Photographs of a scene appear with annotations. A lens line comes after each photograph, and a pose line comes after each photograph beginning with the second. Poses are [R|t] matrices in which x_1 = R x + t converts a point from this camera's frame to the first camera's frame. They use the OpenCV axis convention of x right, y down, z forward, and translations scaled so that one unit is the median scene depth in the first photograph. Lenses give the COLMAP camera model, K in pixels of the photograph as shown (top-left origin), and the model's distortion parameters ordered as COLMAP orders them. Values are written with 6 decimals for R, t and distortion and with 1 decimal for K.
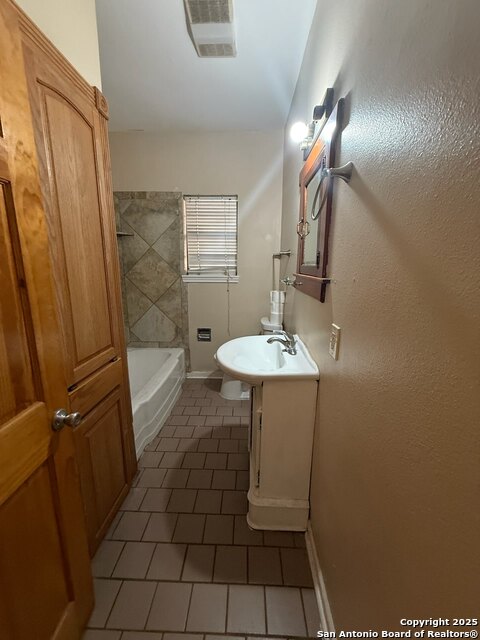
lens RADIAL K [[256.8, 0, 239.9], [0, 256.8, 318.7], [0, 0, 1]] dist [0.000640, -0.001933]
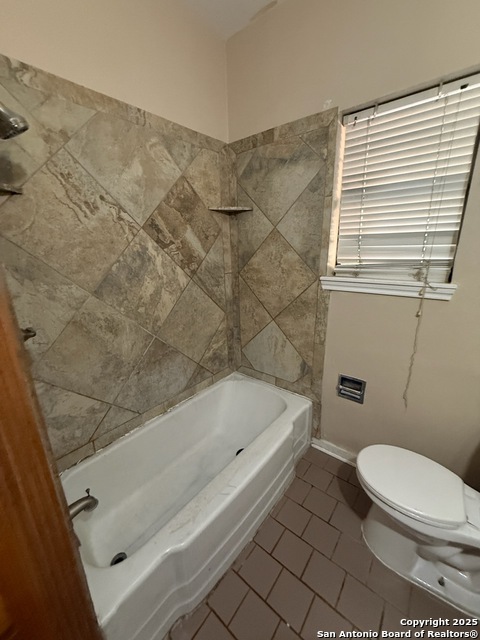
lens RADIAL K [[256.8, 0, 239.9], [0, 256.8, 319.2], [0, 0, 1]] dist [0.000640, -0.001933]
pose [[0.792820, 0.141950, -0.592694, -0.026987], [-0.094017, 0.989343, 0.111185, -0.123119], [0.602160, -0.032427, 0.797716, 0.455806]]
